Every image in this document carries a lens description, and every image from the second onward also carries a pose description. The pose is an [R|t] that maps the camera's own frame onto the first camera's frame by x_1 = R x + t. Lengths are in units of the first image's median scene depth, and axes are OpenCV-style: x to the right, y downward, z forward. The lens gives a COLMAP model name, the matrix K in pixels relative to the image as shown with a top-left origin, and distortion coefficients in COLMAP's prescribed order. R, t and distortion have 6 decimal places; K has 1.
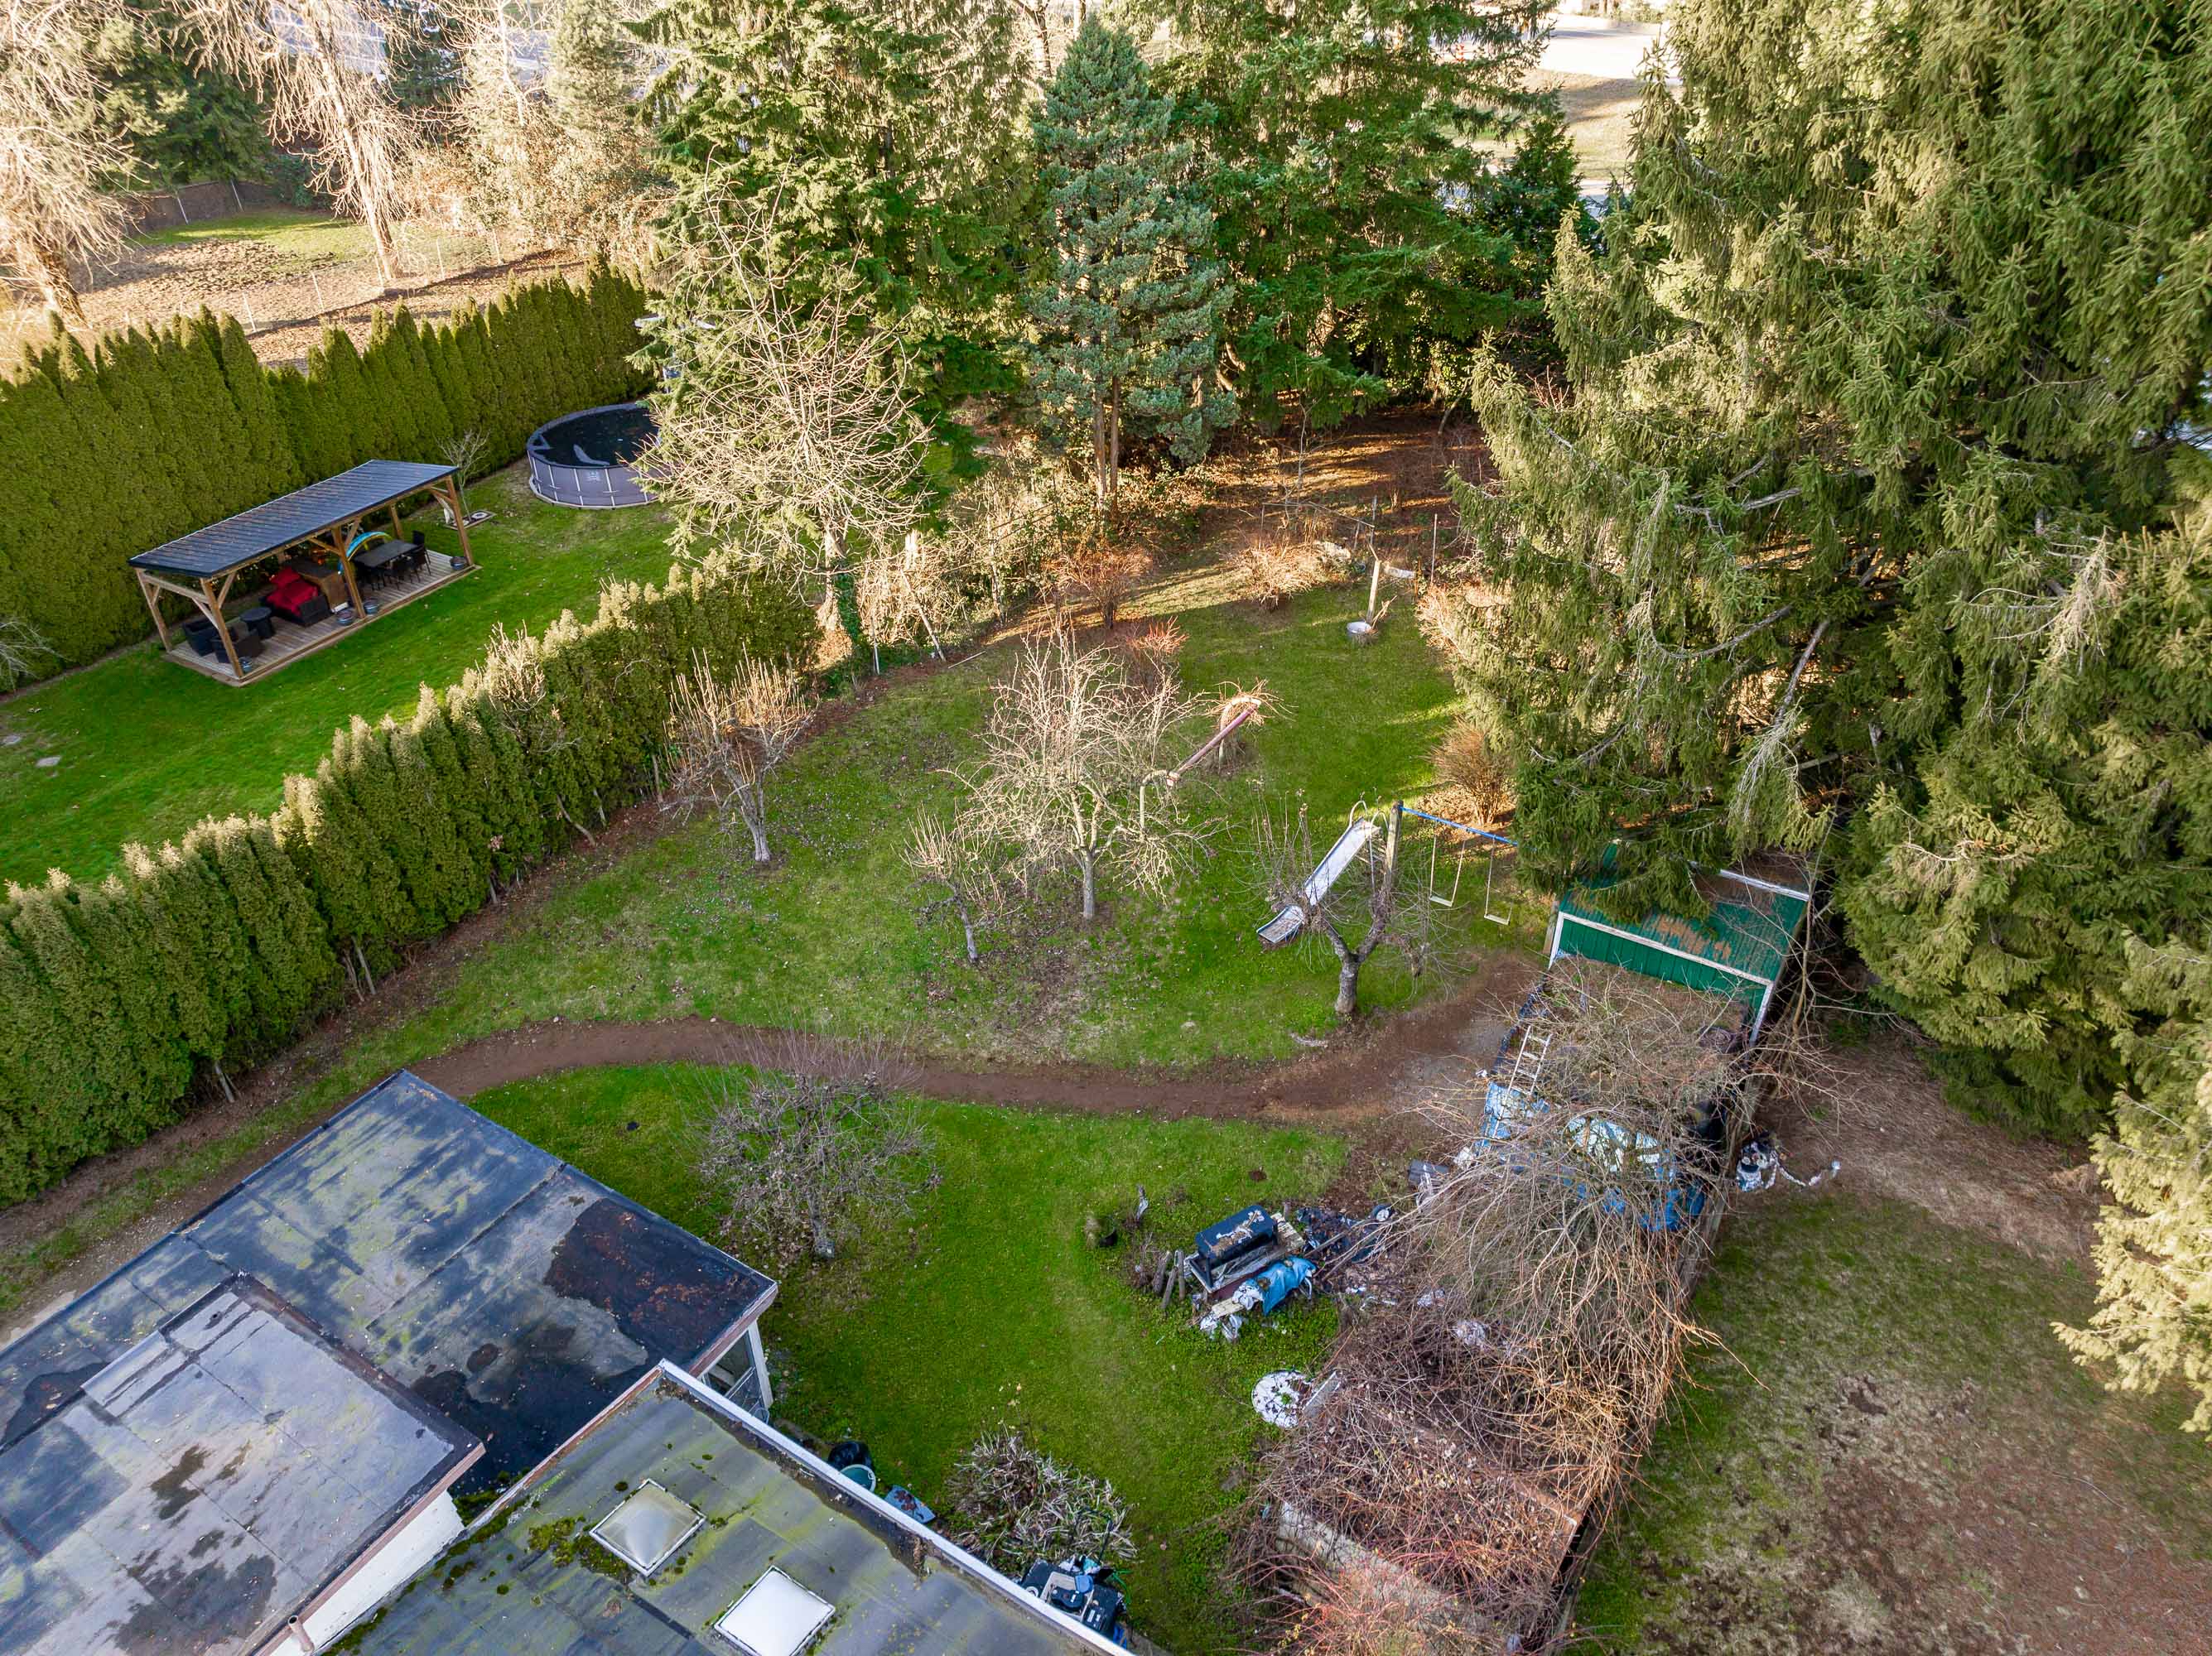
lens RADIAL K [[1561.0, 0, 1109.5], [0, 1561.0, 823.9], [0, 0, 1]] dist [-0.036607, 0.006104]
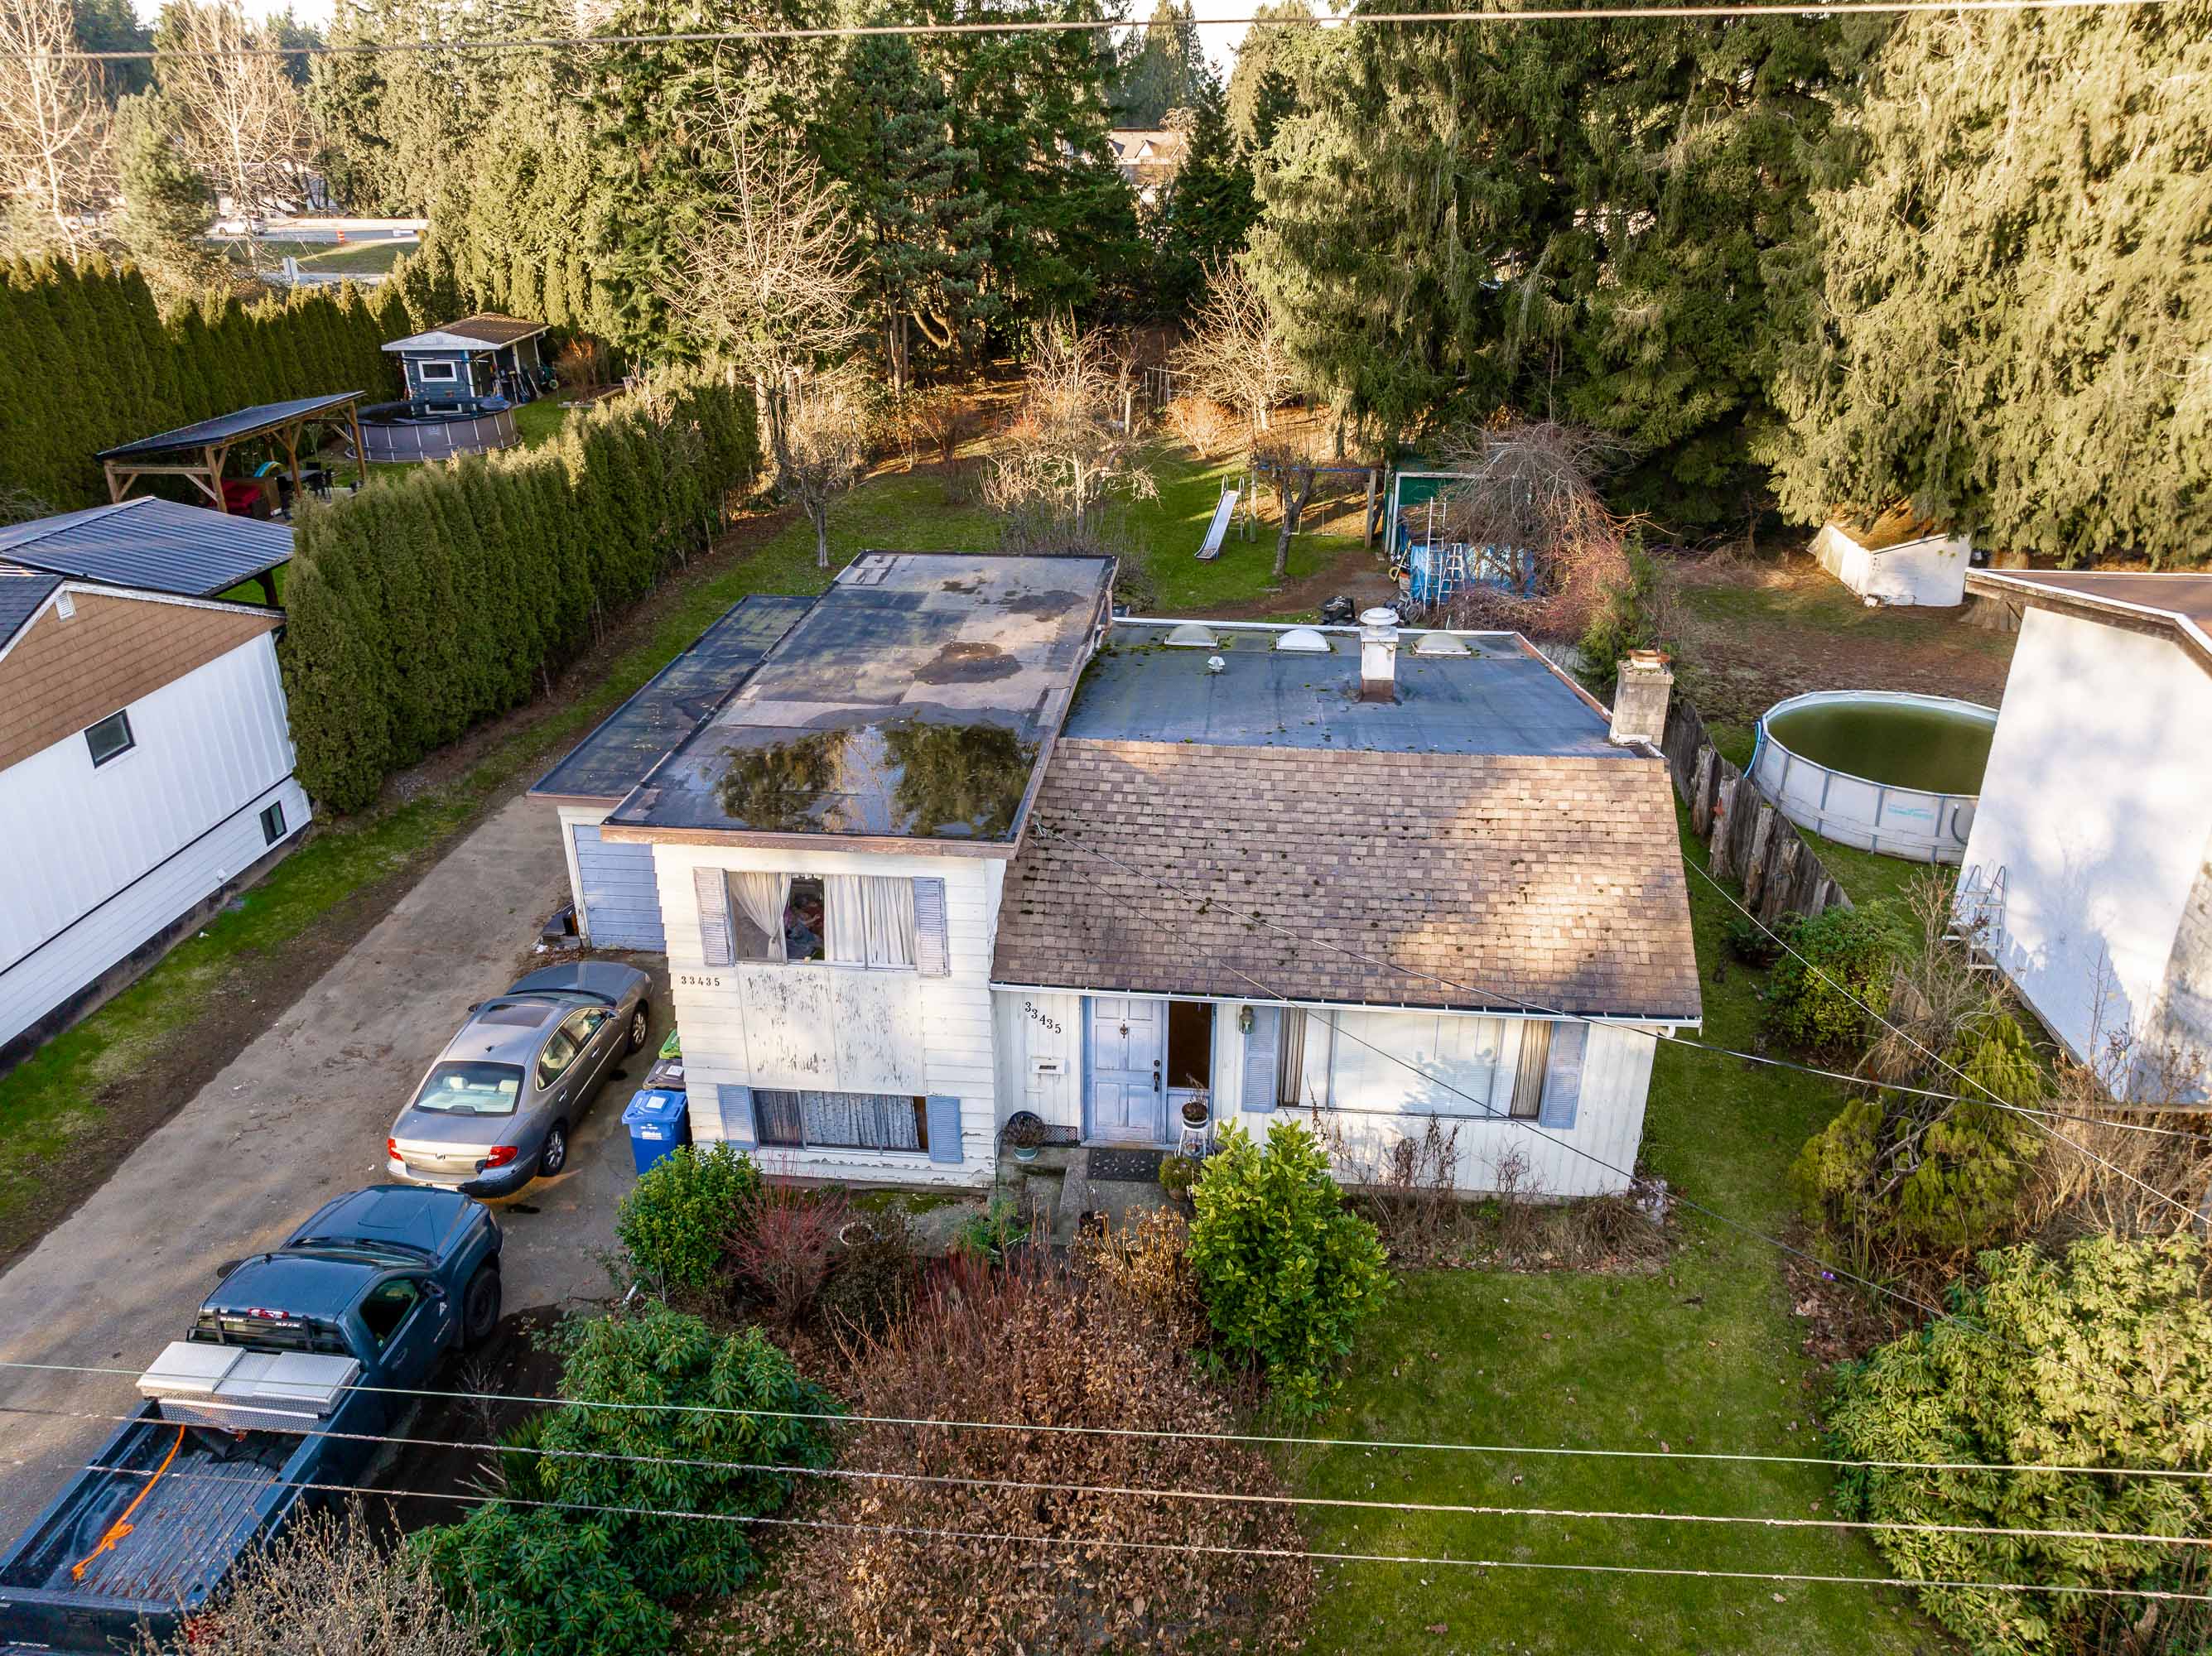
lens RADIAL K [[1561.0, 0, 1109.5], [0, 1561.0, 823.9], [0, 0, 1]] dist [-0.036607, 0.006104]
pose [[0.892177, -0.174781, 0.416498, -0.696204], [0.248480, 0.959951, -0.129429, 0.535958], [-0.377196, 0.218965, 0.899876, -0.222738]]
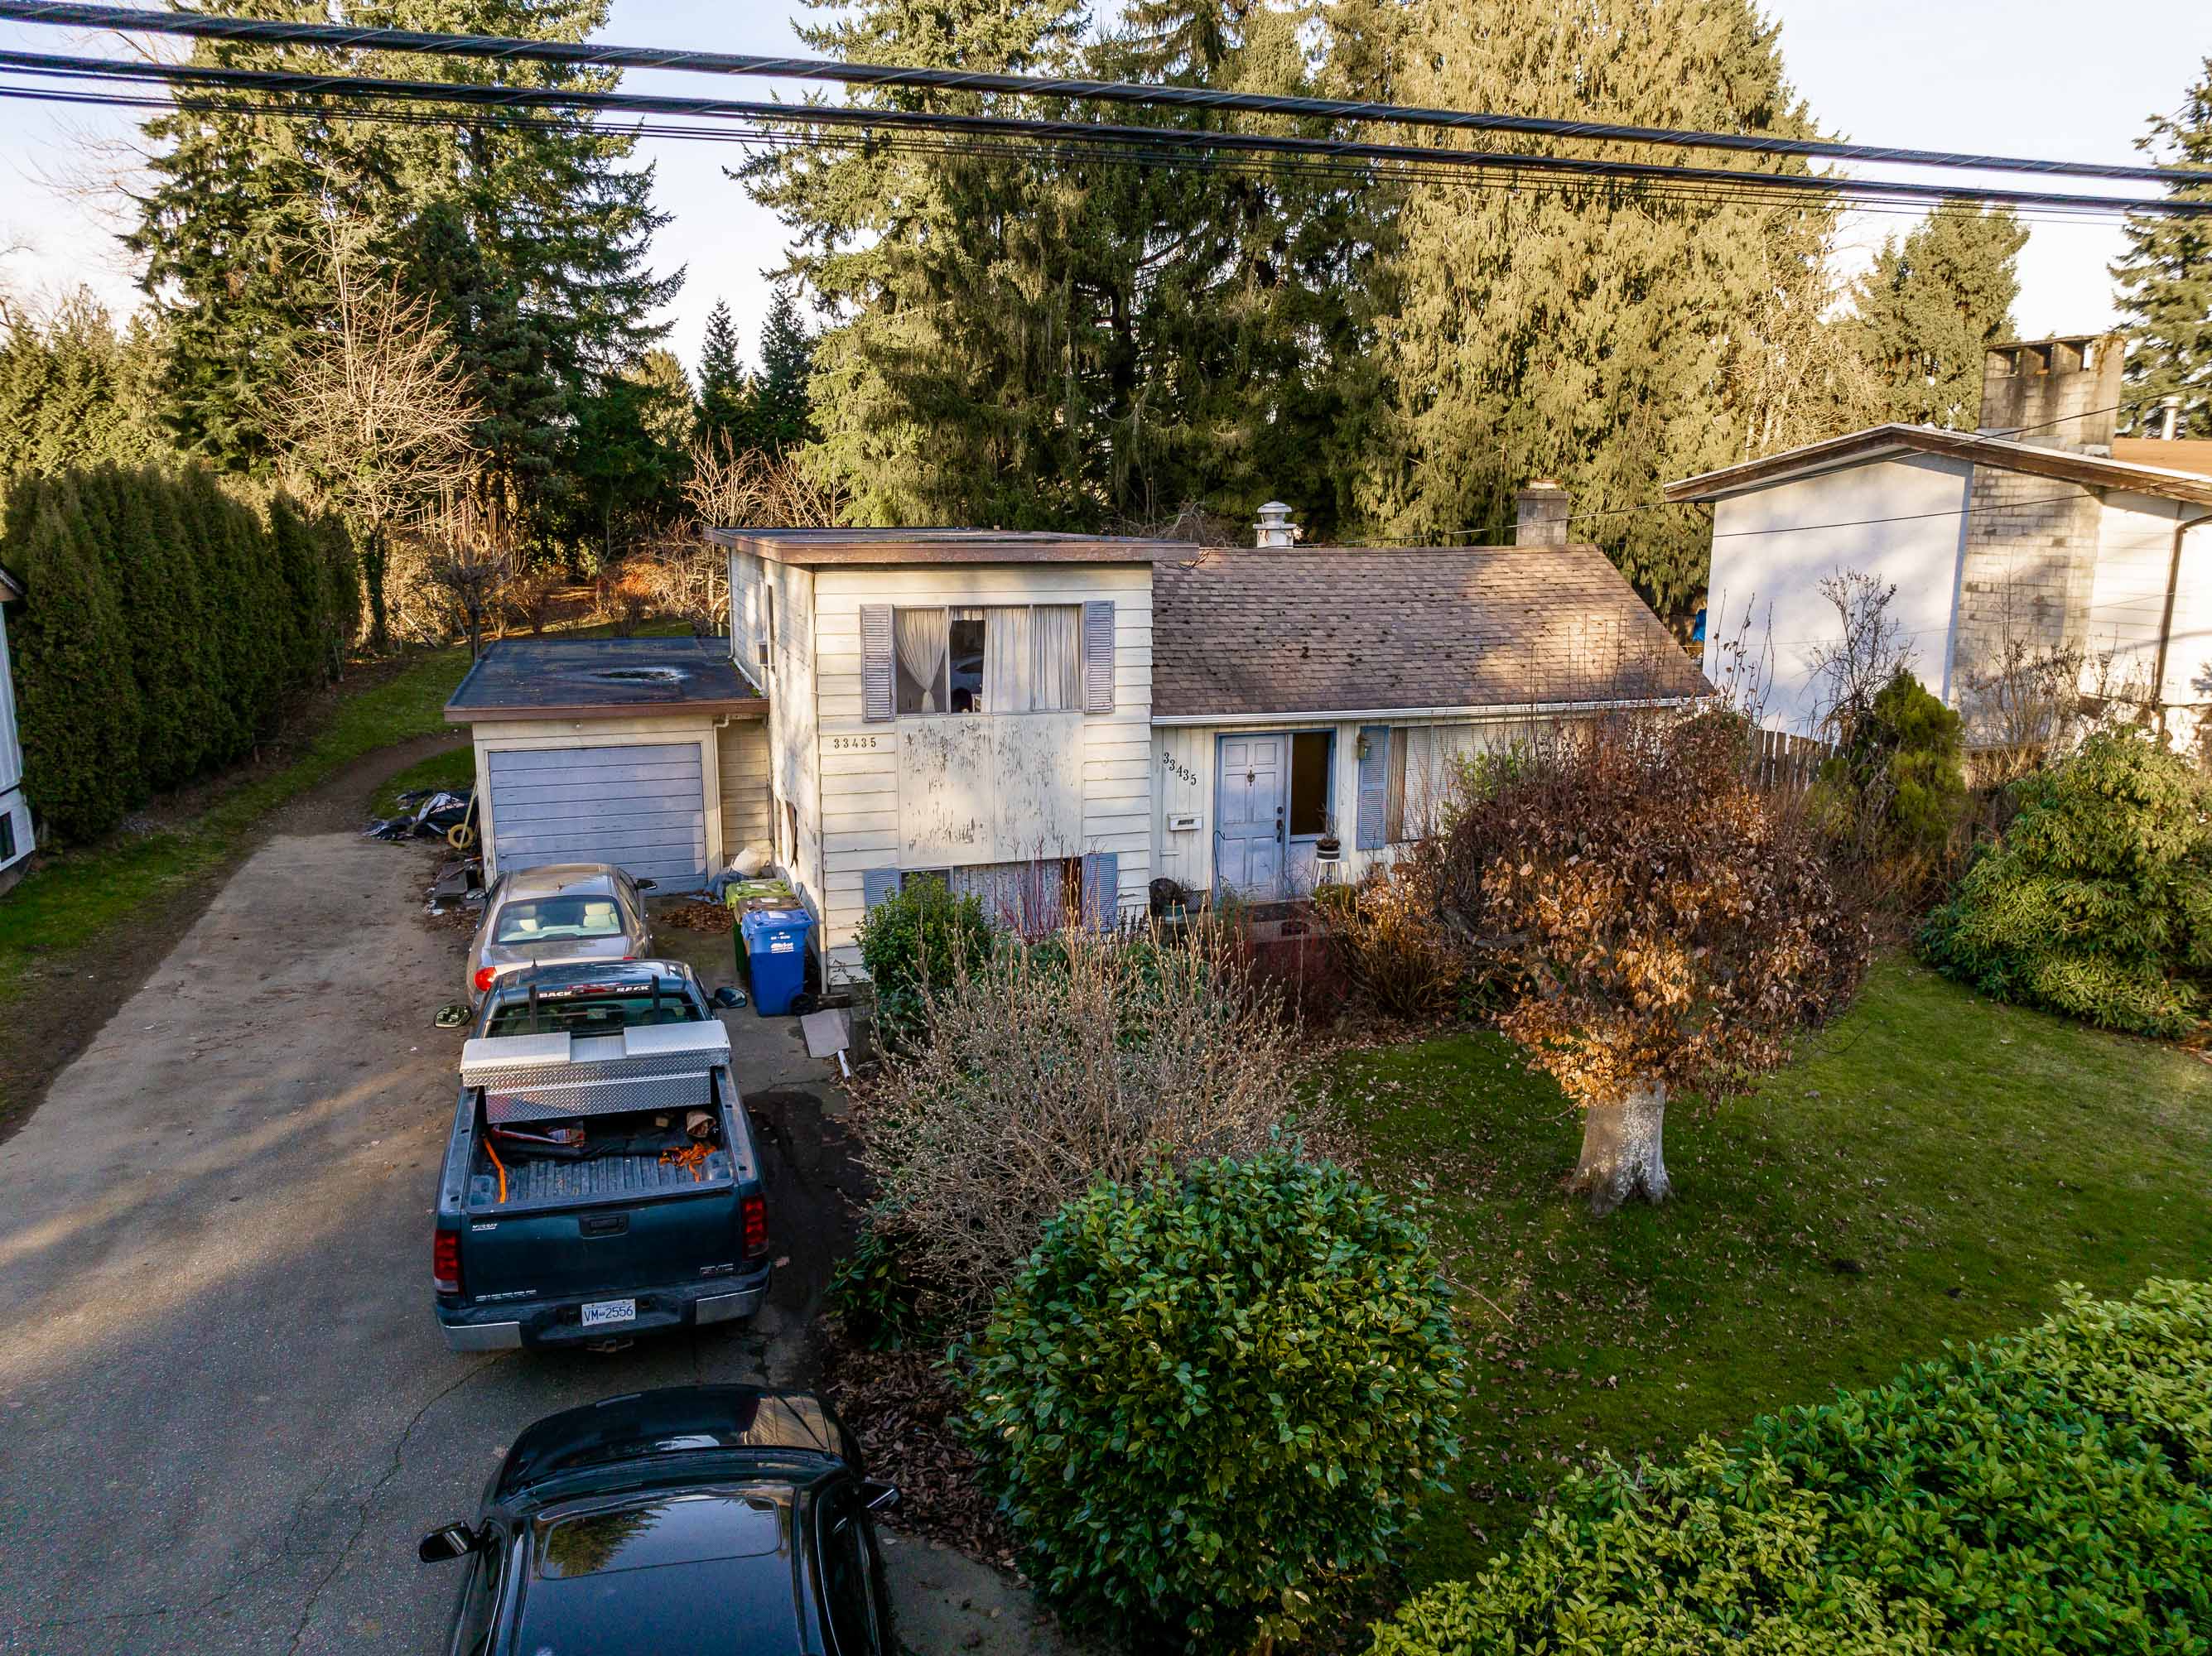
lens RADIAL K [[1561.0, 0, 1109.5], [0, 1561.0, 823.9], [0, 0, 1]] dist [-0.036607, 0.006104]
pose [[0.634537, -0.138318, 0.760415, -0.990544], [0.431011, 0.879996, -0.199592, 0.663267], [-0.641555, 0.454396, 0.618006, 0.017234]]
